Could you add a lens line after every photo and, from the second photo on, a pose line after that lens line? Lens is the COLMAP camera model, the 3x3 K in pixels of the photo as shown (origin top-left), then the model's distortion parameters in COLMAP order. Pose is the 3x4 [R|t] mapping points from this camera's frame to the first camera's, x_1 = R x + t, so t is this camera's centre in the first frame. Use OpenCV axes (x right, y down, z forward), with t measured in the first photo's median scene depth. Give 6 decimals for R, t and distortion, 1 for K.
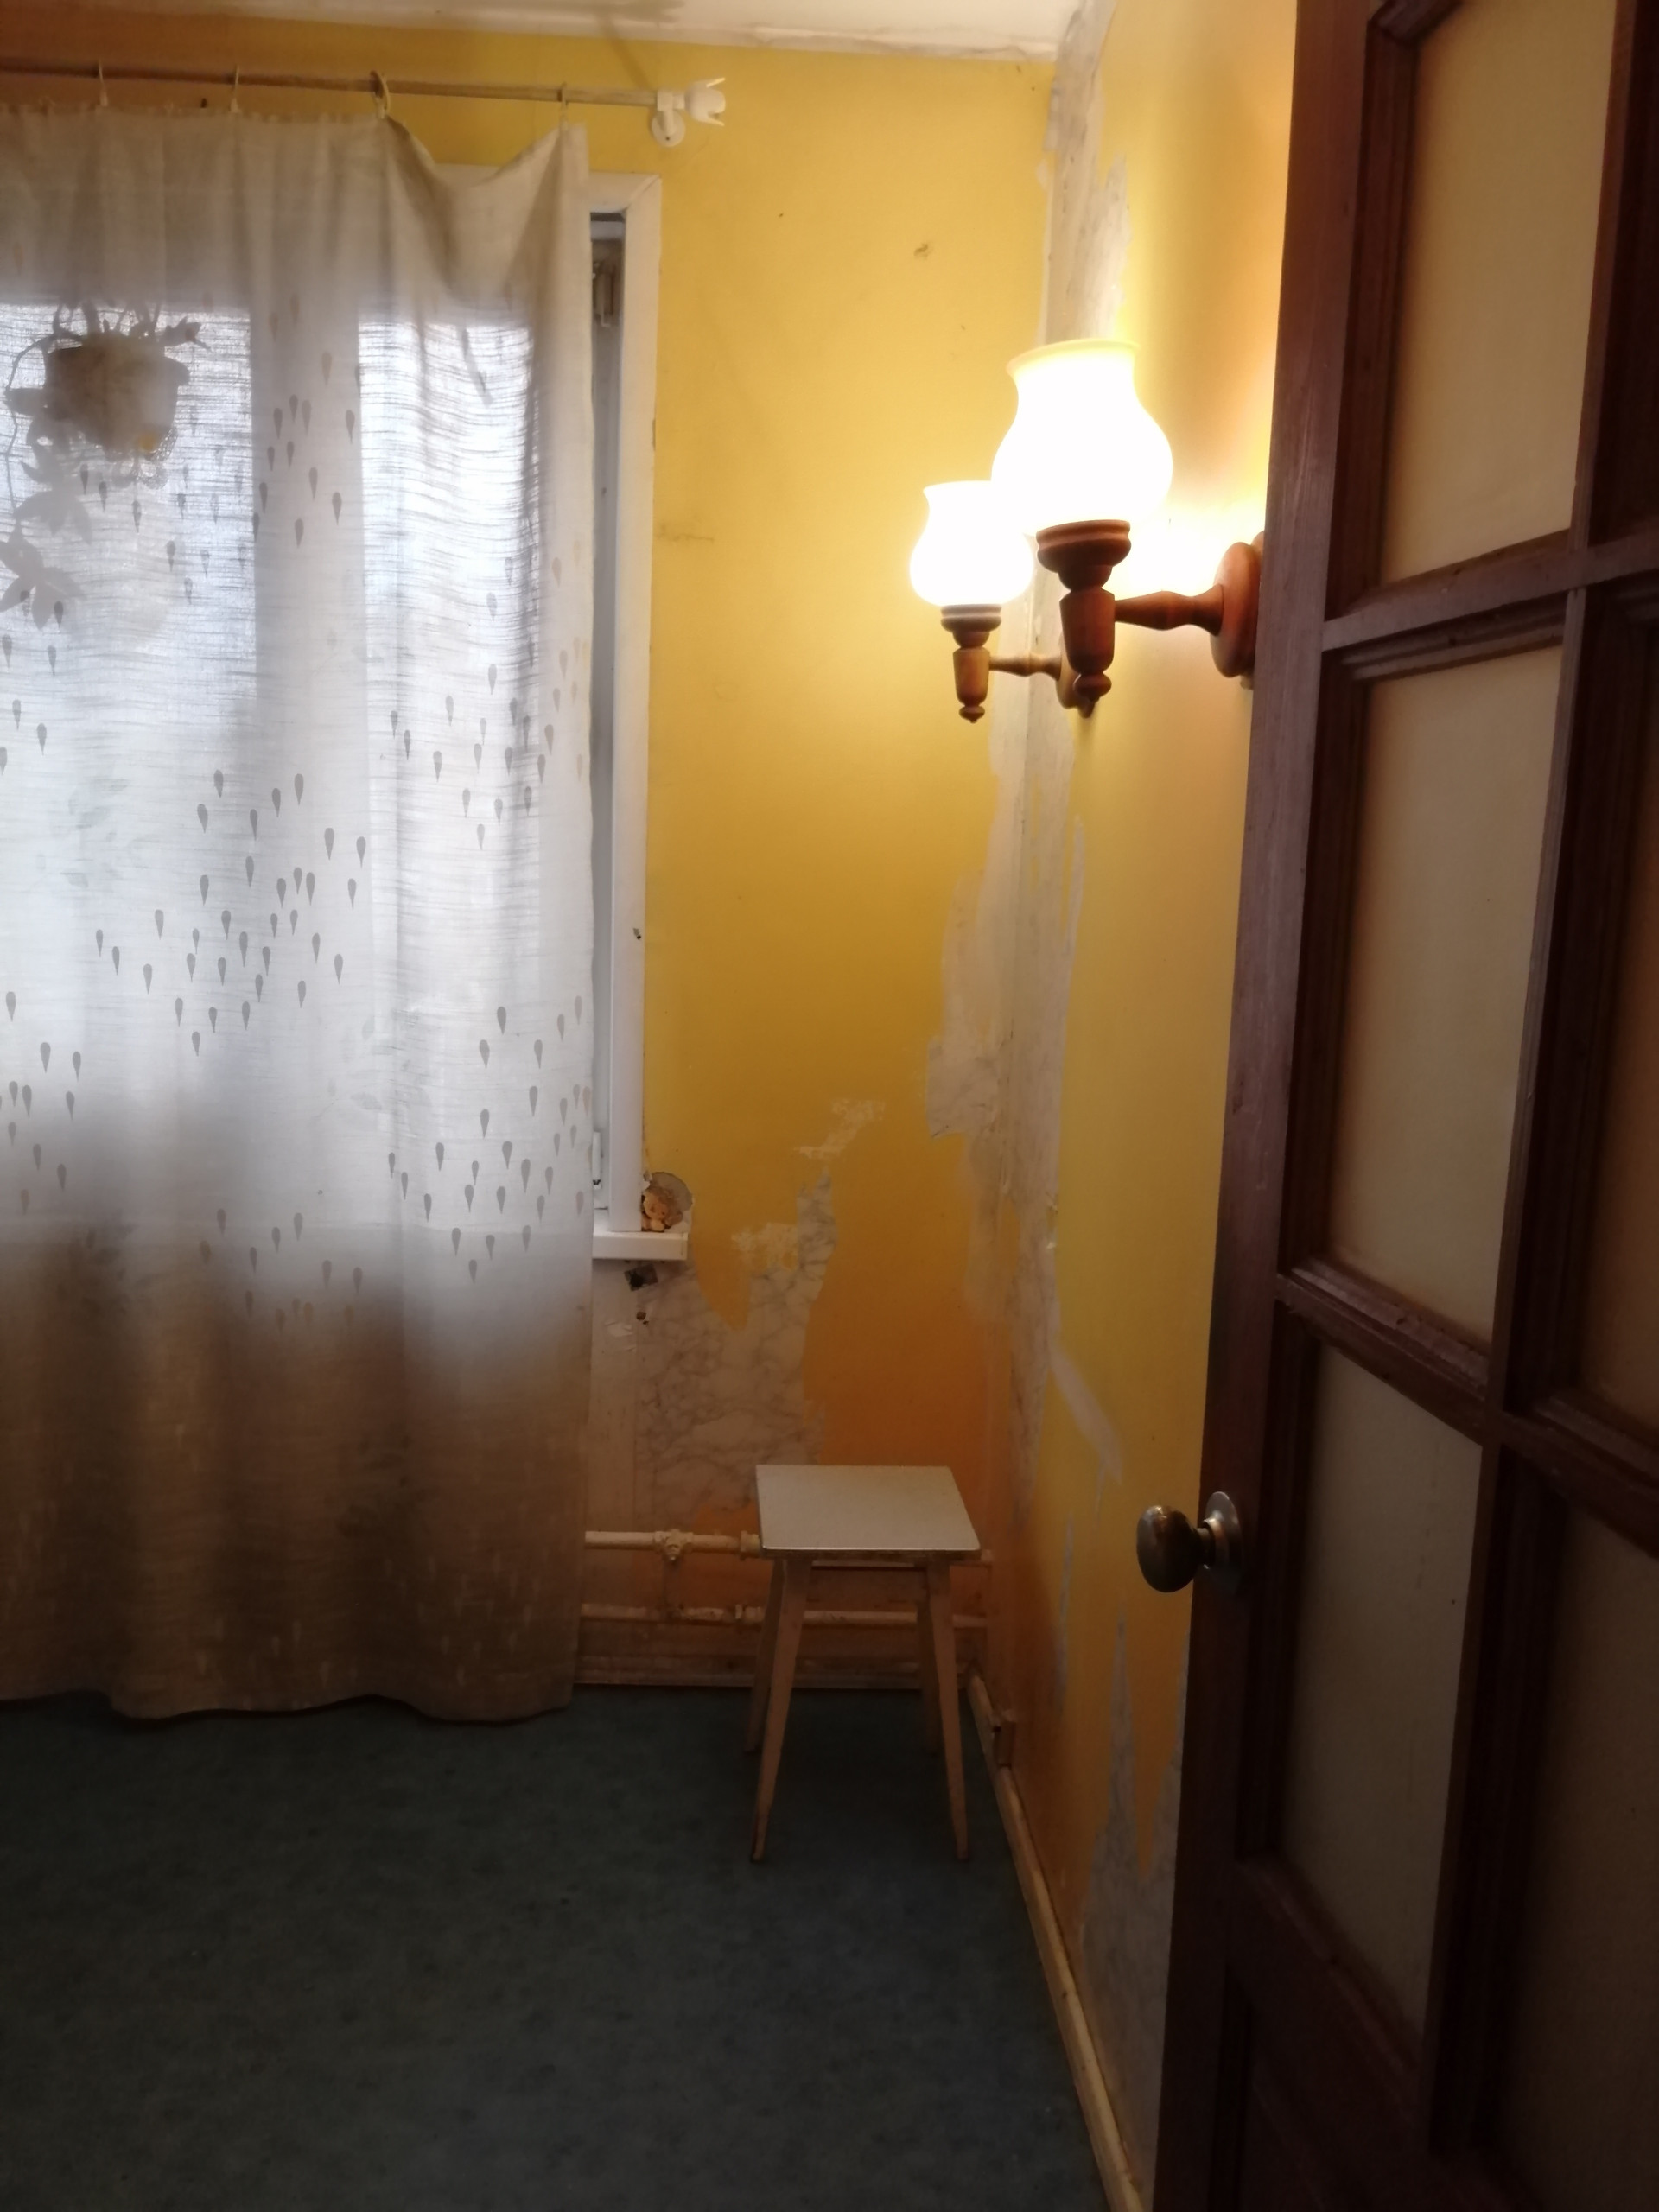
lens RADIAL K [[1749.5, 0, 811.5], [0, 1749.5, 1095.0], [0, 0, 1]] dist [0.032644, -0.054697]
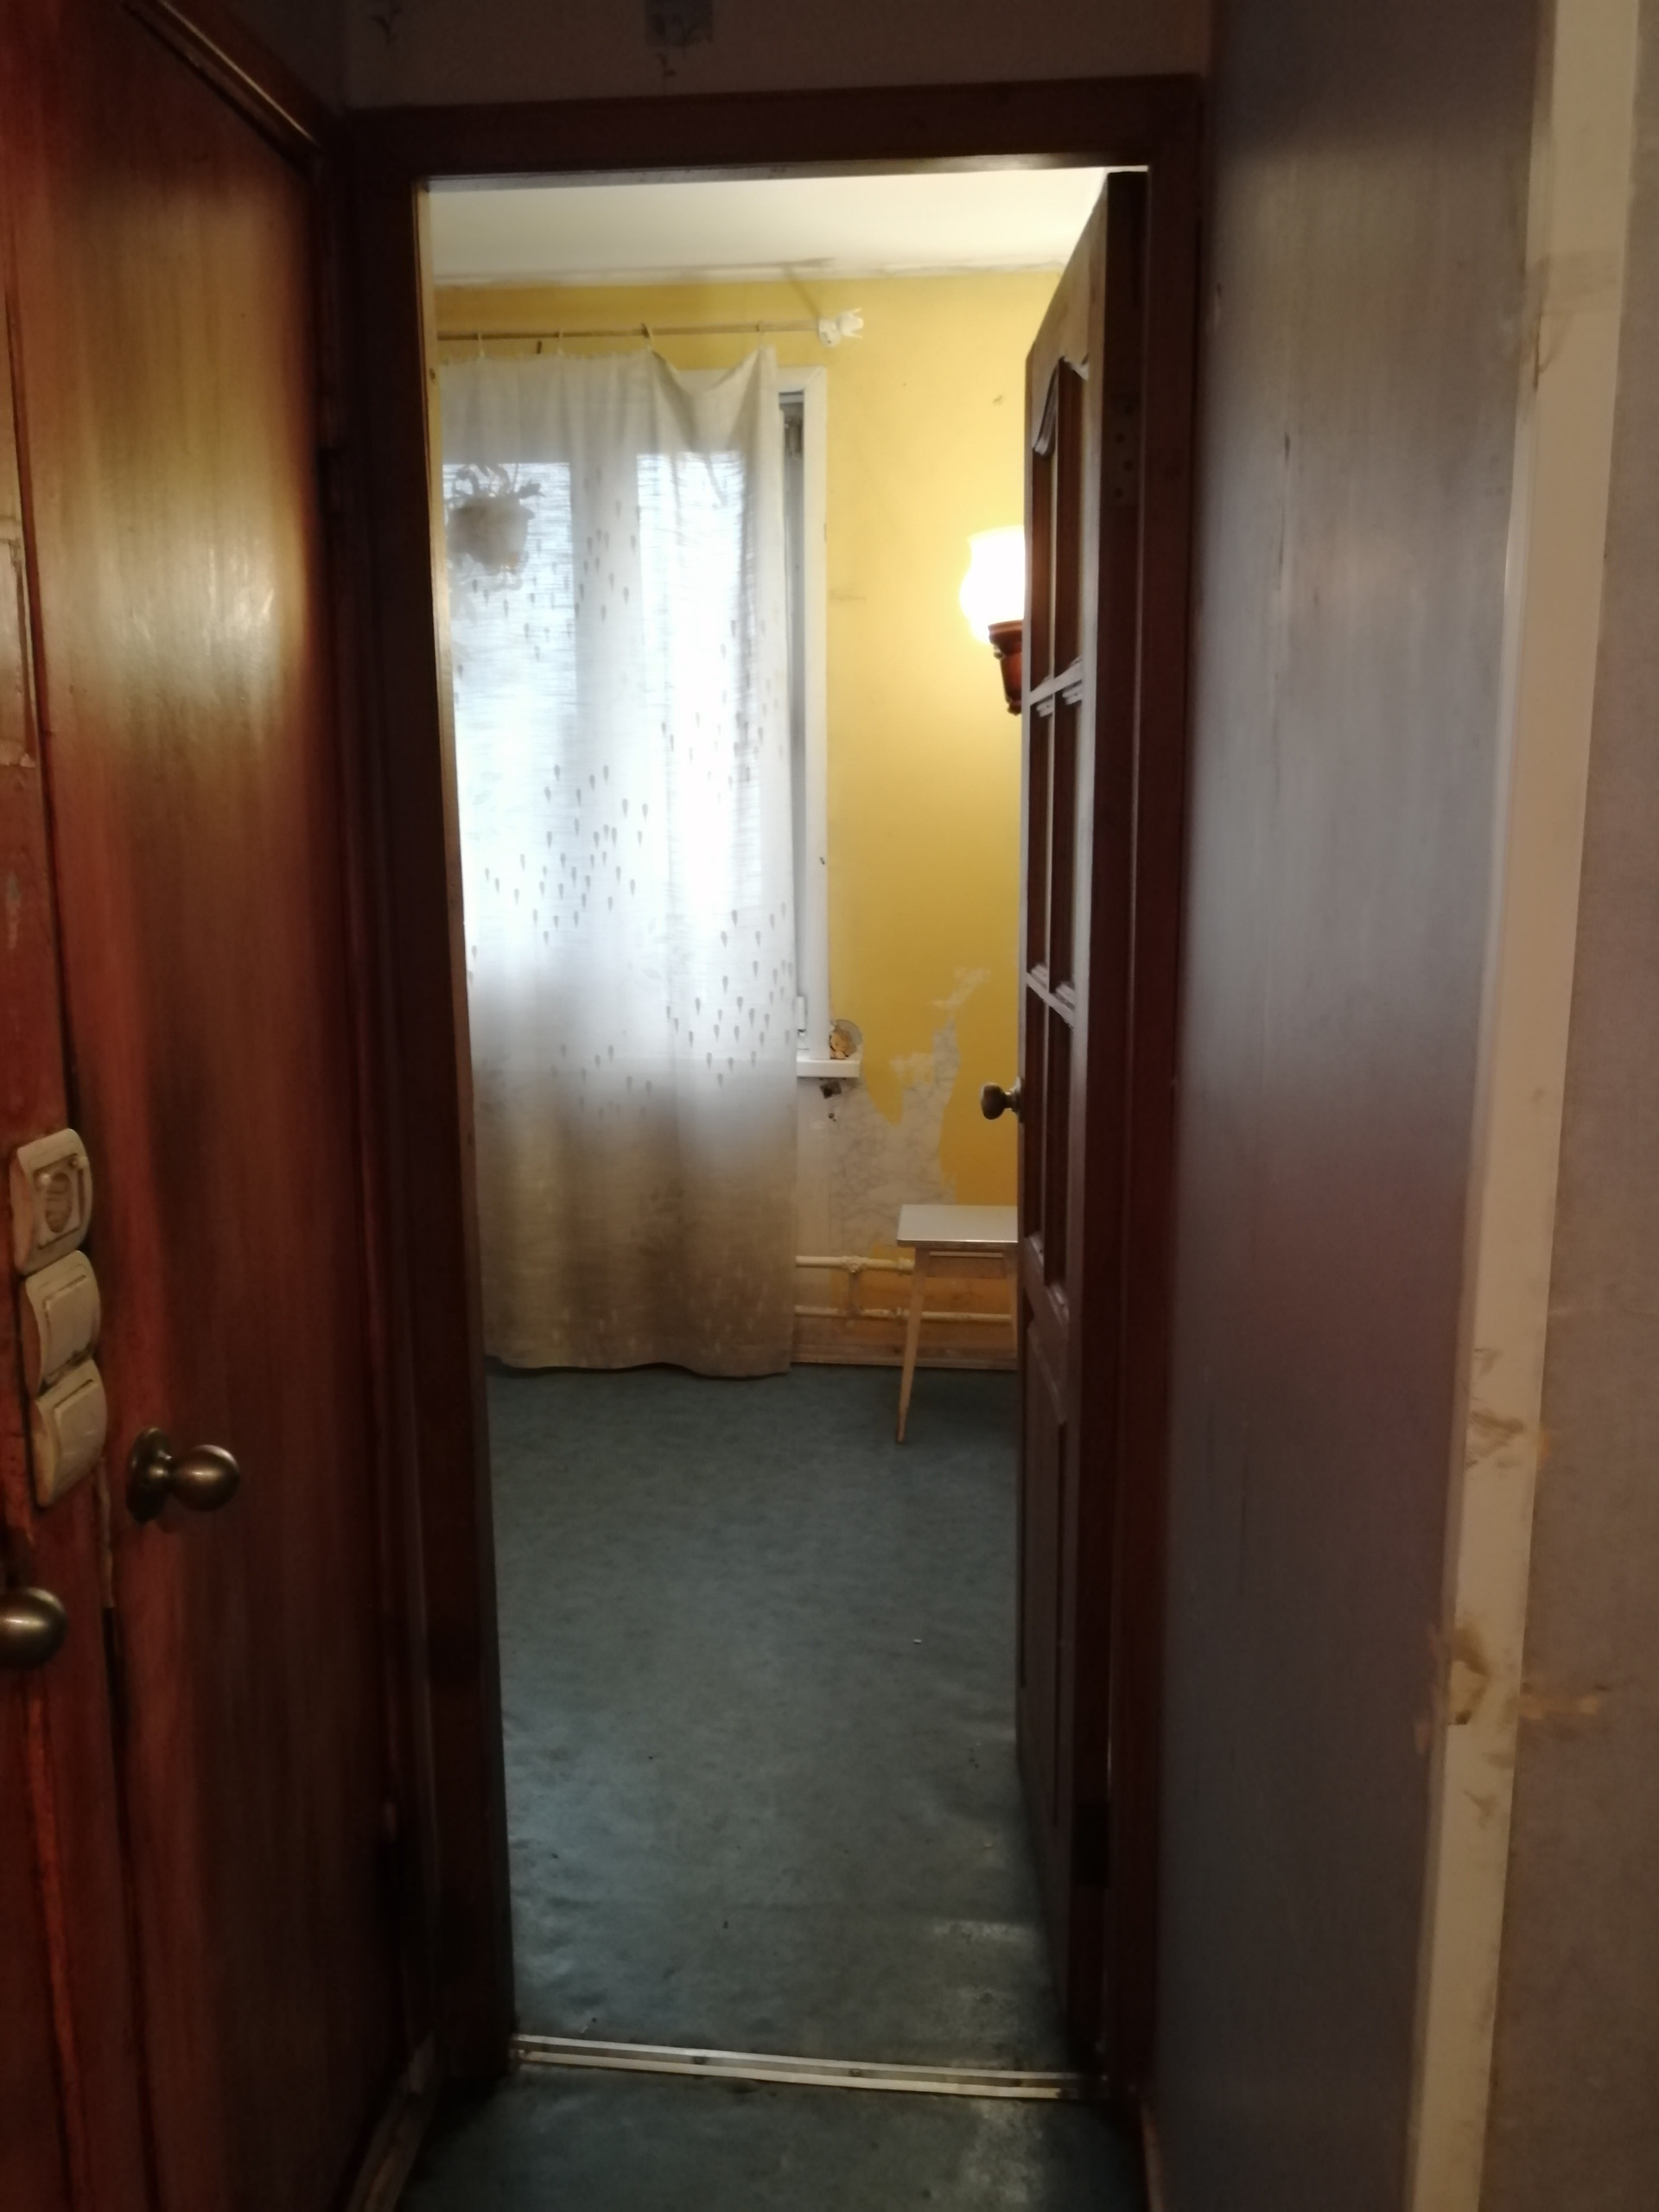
lens RADIAL K [[1749.5, 0, 842.1], [0, 1749.5, 1100.8], [0, 0, 1]] dist [0.032644, -0.054697]
pose [[0.989393, -0.012016, -0.144767, 0.141018], [0.015654, 0.999589, 0.024016, 0.083533], [0.144419, -0.026028, 0.989174, -0.529355]]
